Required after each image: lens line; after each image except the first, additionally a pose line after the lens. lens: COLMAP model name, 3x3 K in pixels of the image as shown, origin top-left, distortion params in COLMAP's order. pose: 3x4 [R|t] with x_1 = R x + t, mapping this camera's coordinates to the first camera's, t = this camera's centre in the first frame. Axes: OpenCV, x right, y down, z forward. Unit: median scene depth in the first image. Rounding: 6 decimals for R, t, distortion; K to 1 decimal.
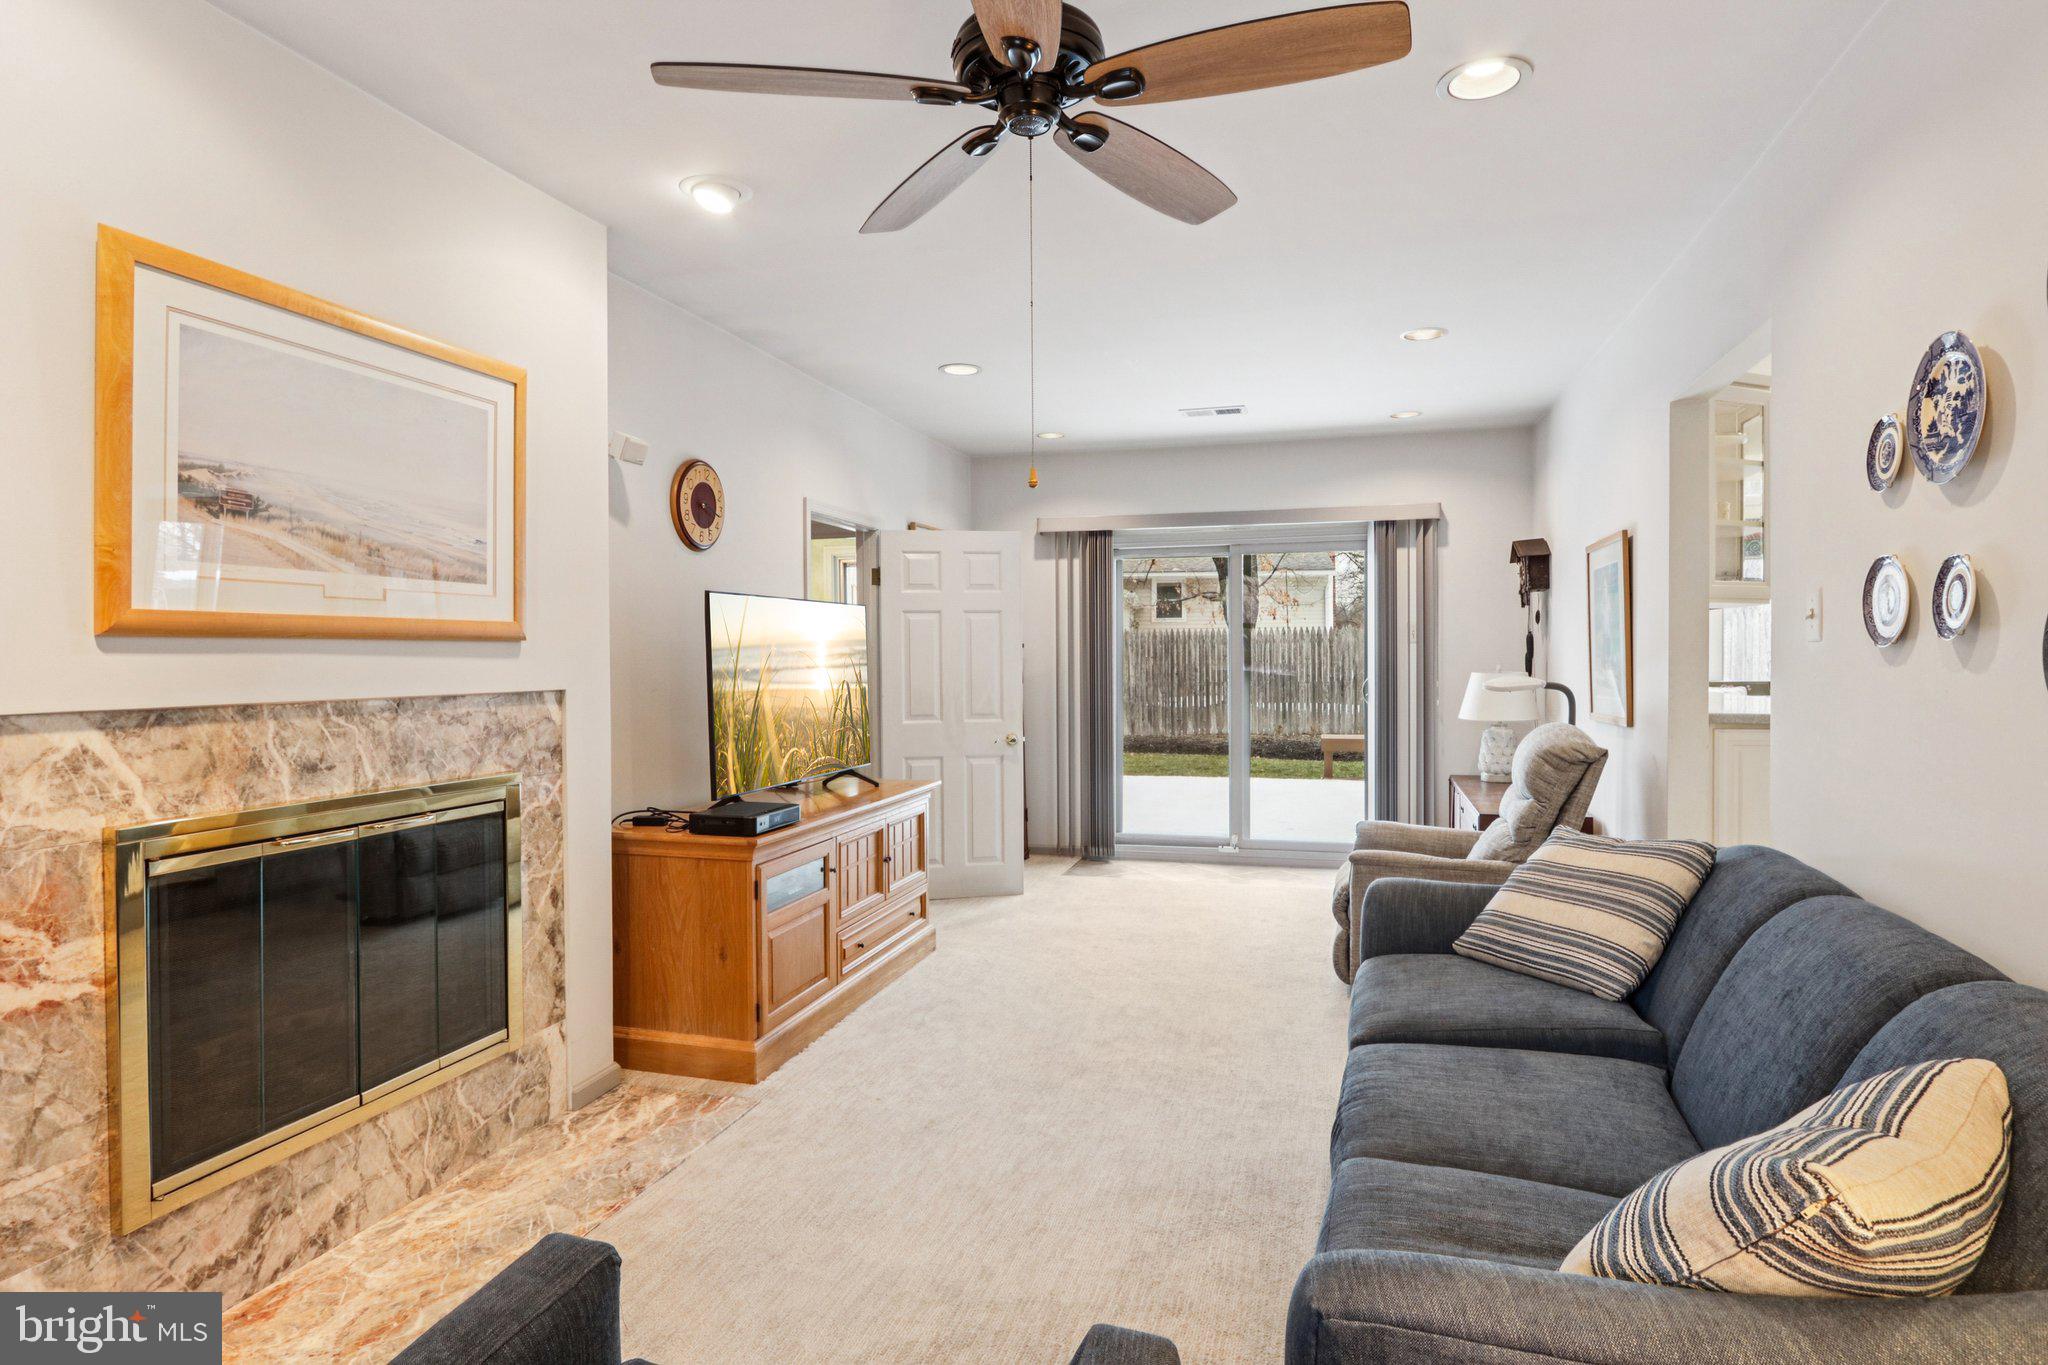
lens RADIAL K [[1112.1, 0, 1018.0], [0, 1112.1, 688.3], [0, 0, 1]] dist [-0.019161, 0.005431]
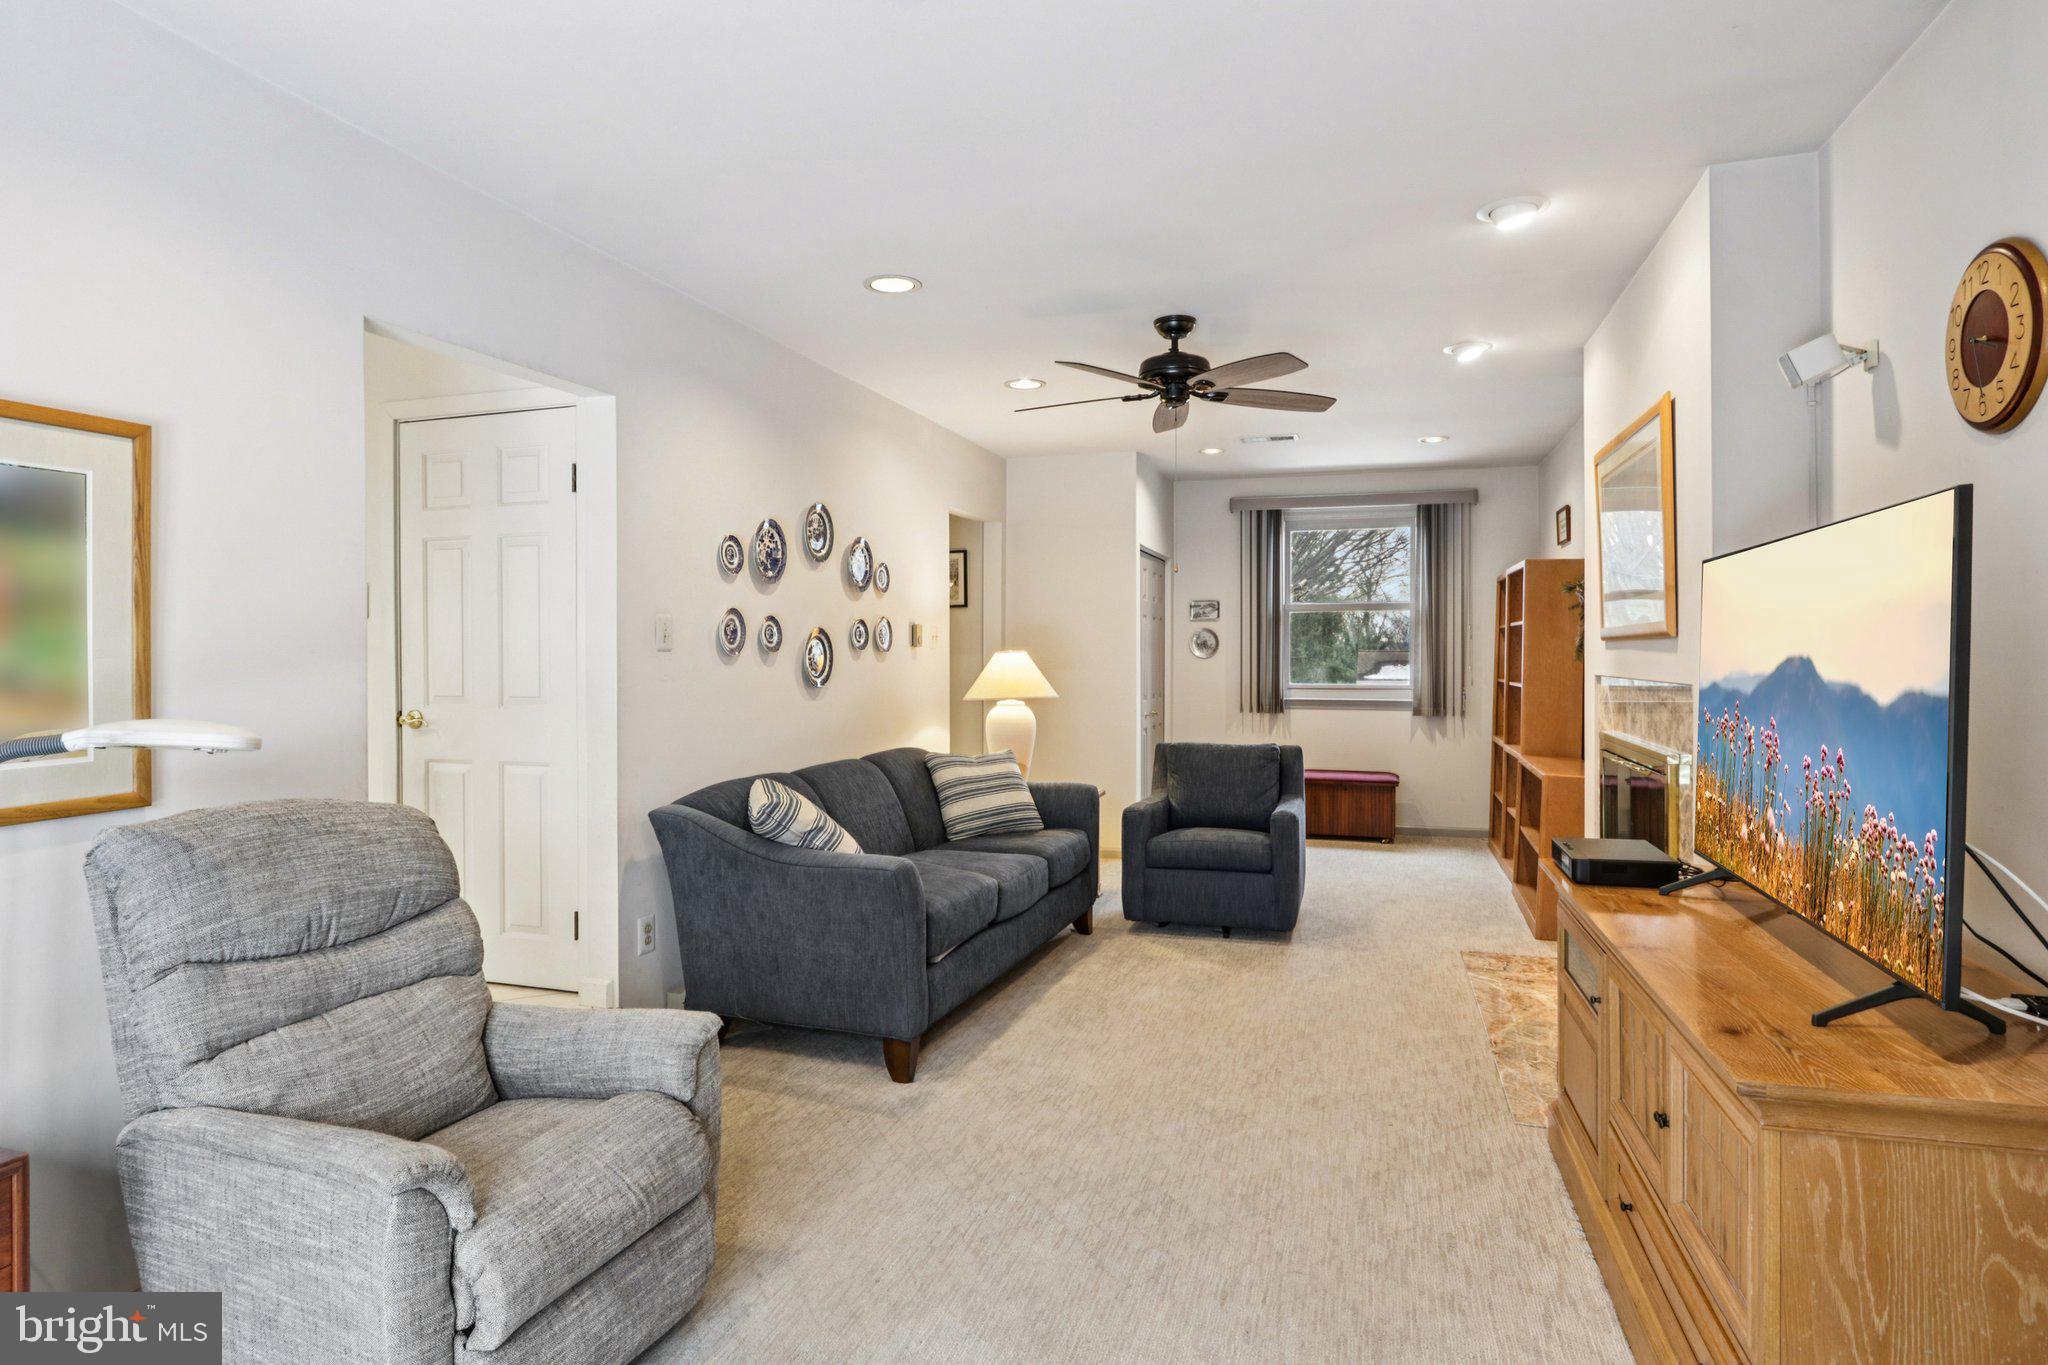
lens RADIAL K [[1112.1, 0, 1013.6], [0, 1112.1, 680.9], [0, 0, 1]] dist [-0.019161, 0.005431]
pose [[-0.999664, 0.010092, 0.023857, 0.211208], [0.011318, 0.998592, 0.051817, -0.073362], [-0.023300, 0.052070, -0.998372, 2.431461]]
